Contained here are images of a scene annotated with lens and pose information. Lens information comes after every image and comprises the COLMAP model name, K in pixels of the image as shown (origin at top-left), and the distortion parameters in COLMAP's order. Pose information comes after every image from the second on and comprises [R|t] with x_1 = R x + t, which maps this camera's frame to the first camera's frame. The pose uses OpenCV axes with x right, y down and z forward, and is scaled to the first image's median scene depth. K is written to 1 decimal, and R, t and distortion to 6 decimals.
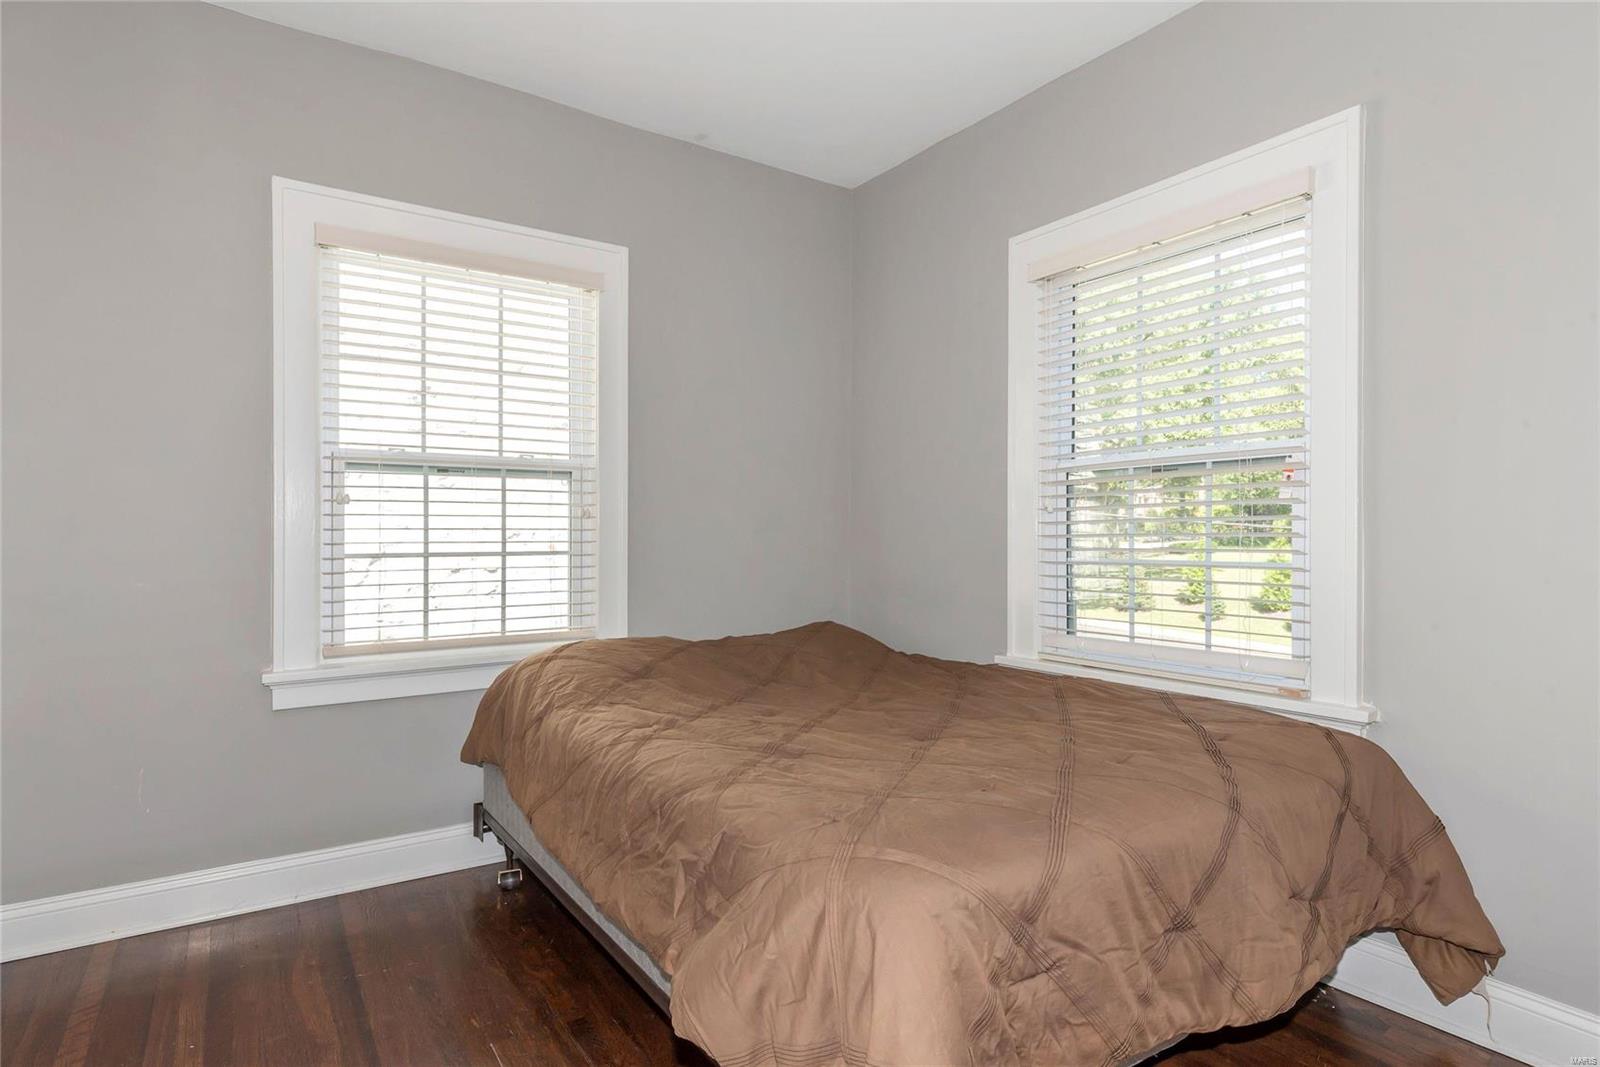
lens RADIAL K [[842.6, 0, 800.0], [0, 842.6, 533.5], [0, 0, 1]] dist [-0.004772, -0.000706]
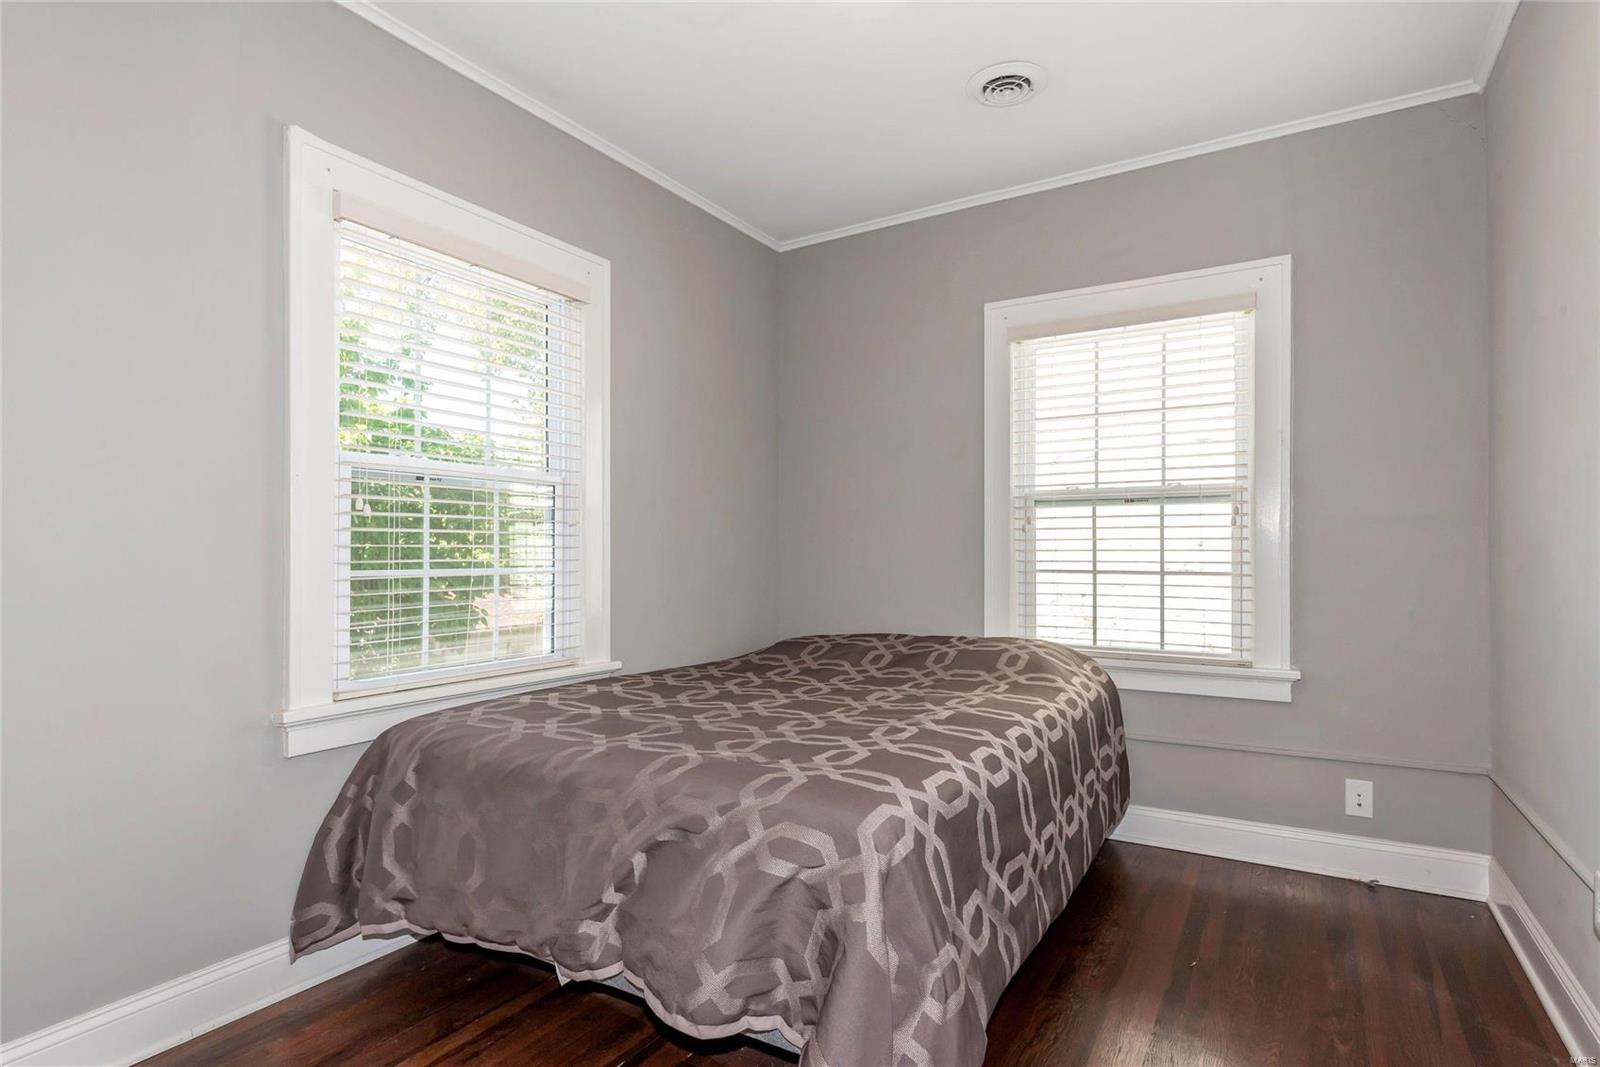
lens RADIAL K [[824.2, 0, 799.9], [0, 824.2, 555.8], [0, 0, 1]] dist [-0.000091, -0.000007]
pose [[0.413789, 0.005438, -0.910357, 0.443642], [-0.001155, 0.999984, 0.005448, -0.003578], [0.910372, -0.001203, 0.413788, 0.113861]]
